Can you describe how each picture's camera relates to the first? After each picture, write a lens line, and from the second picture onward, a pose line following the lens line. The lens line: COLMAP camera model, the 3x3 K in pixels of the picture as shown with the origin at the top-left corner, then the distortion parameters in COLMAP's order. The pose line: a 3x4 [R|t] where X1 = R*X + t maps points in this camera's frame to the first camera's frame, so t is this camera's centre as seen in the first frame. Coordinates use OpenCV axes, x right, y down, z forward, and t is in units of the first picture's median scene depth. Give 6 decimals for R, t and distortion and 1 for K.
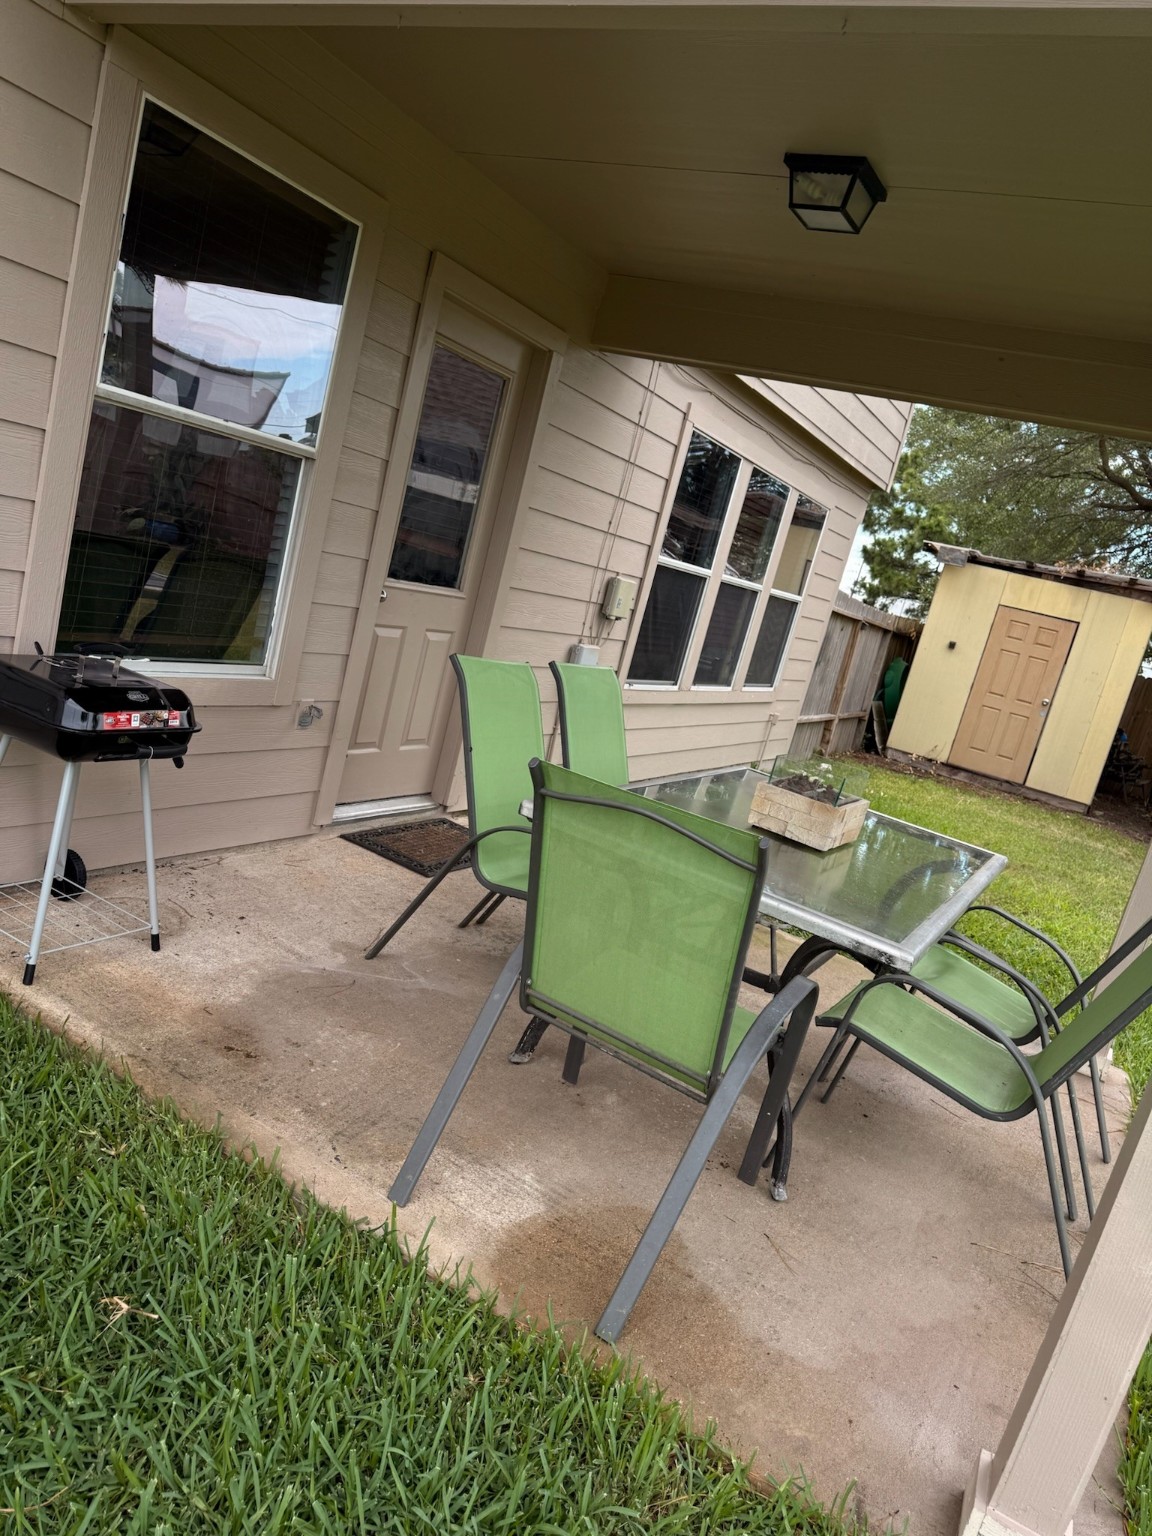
lens RADIAL K [[1051.3, 0, 584.1], [0, 1051.3, 764.9], [0, 0, 1]] dist [0.066156, -0.003678]
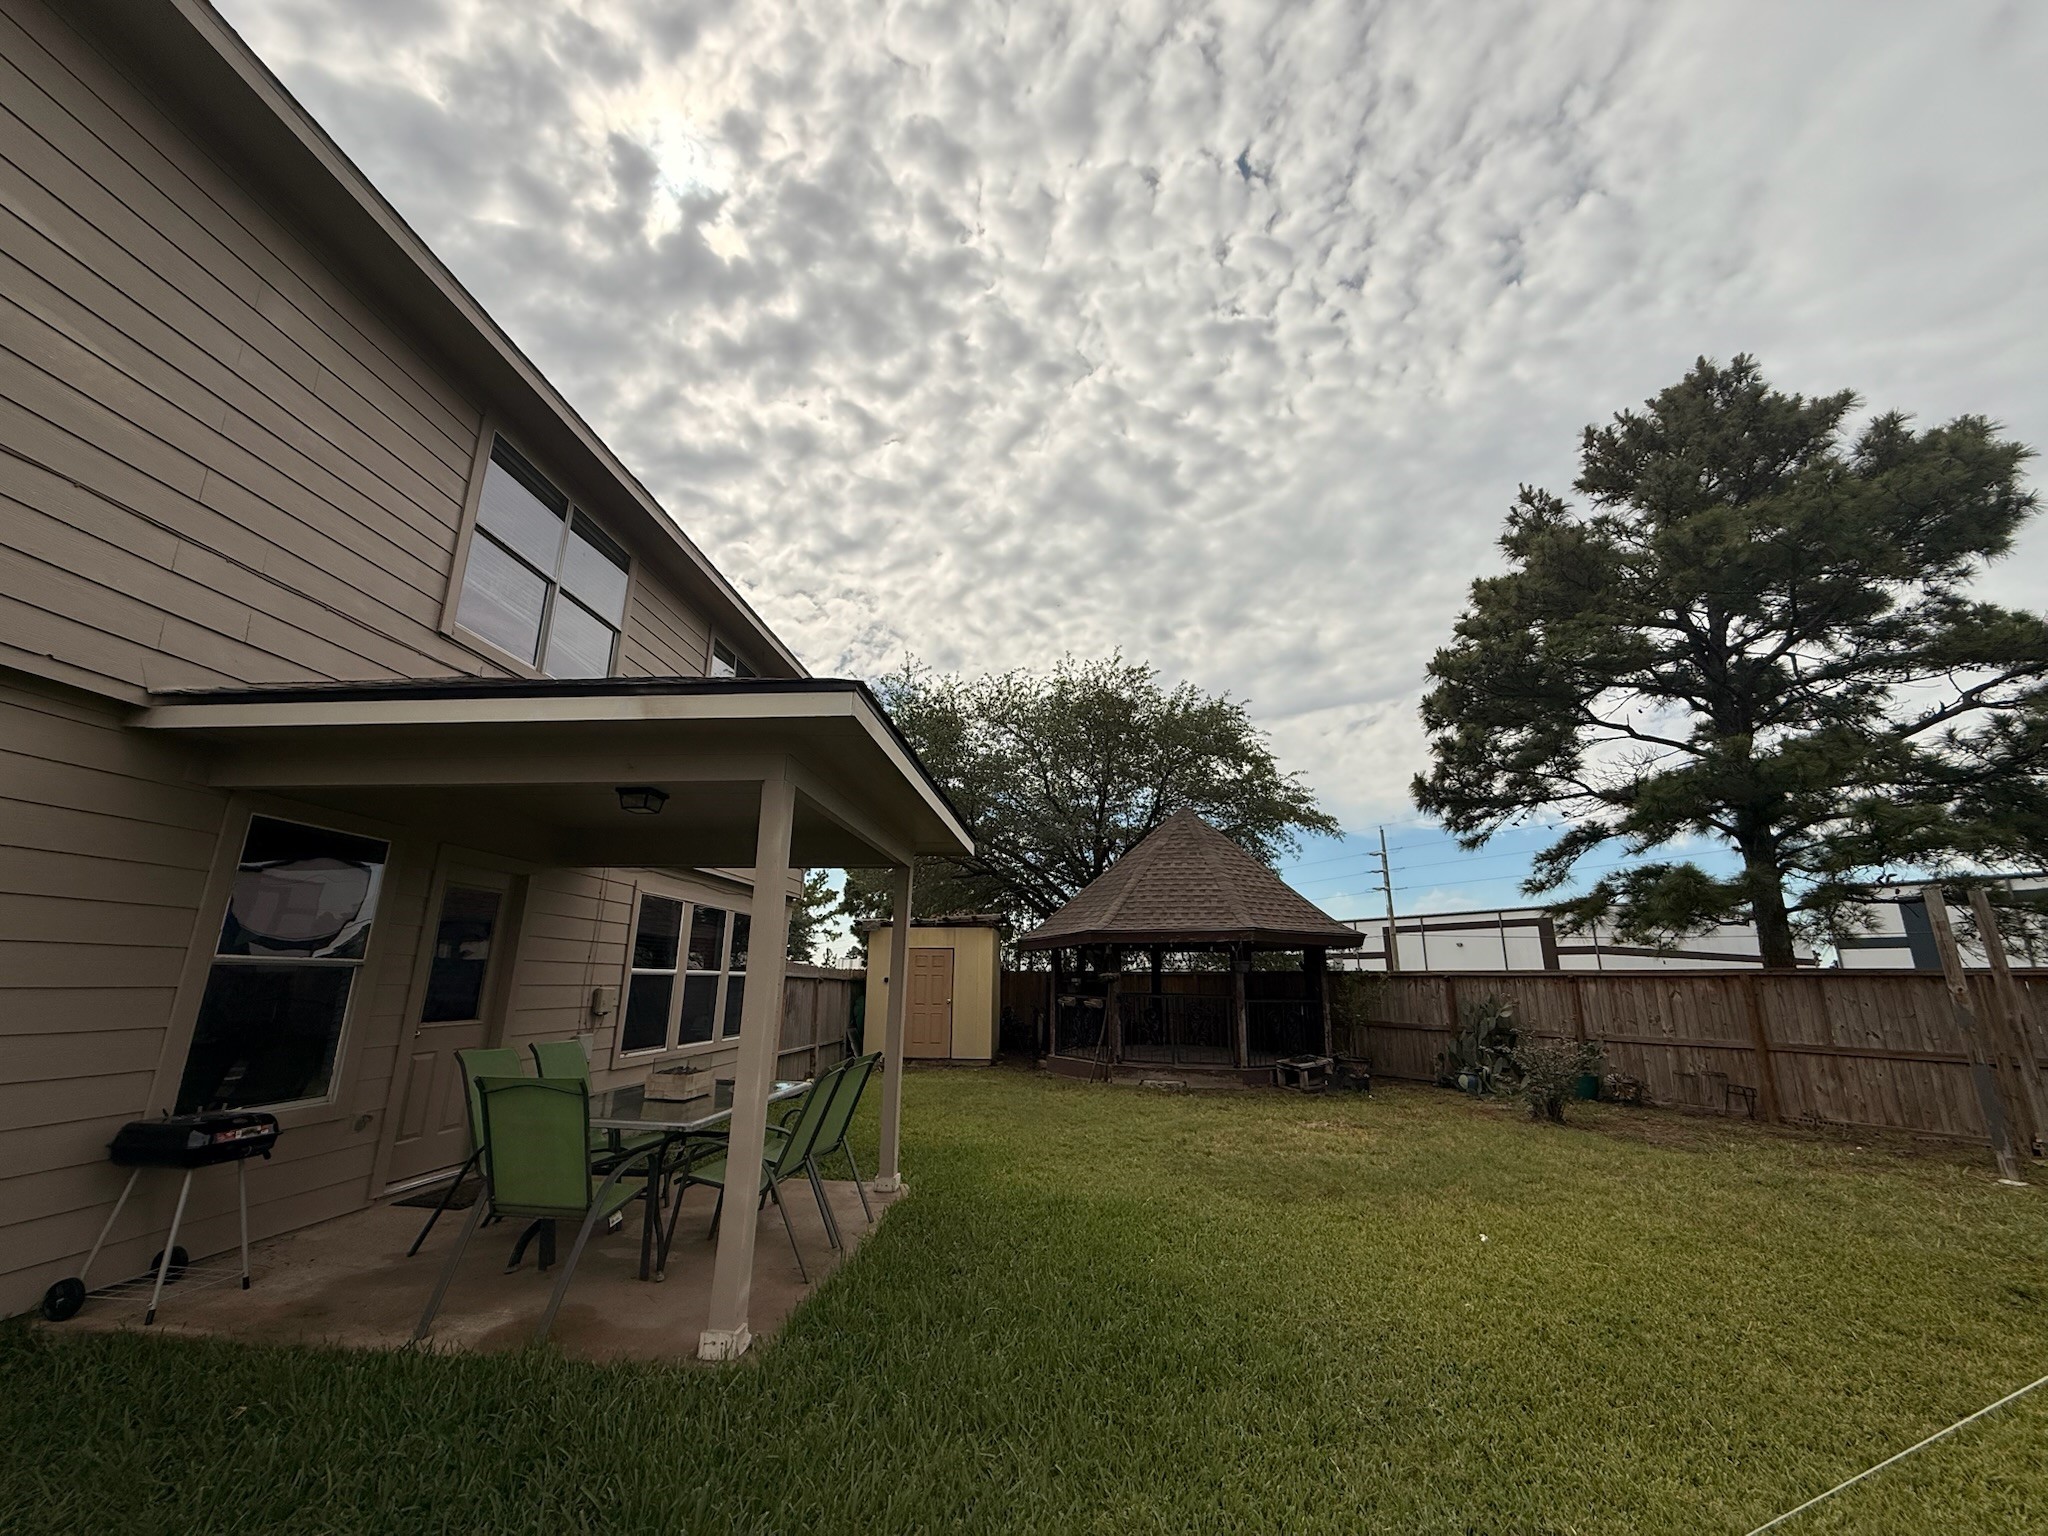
lens RADIAL K [[817.1, 0, 1026.1], [0, 817.1, 779.5], [0, 0, 1]] dist [0.010599, -0.001438]
pose [[0.896855, -0.131159, 0.422431, 0.178051], [0.279617, 0.908109, -0.311694, 0.149928], [-0.342731, 0.397663, 0.851116, -0.601601]]
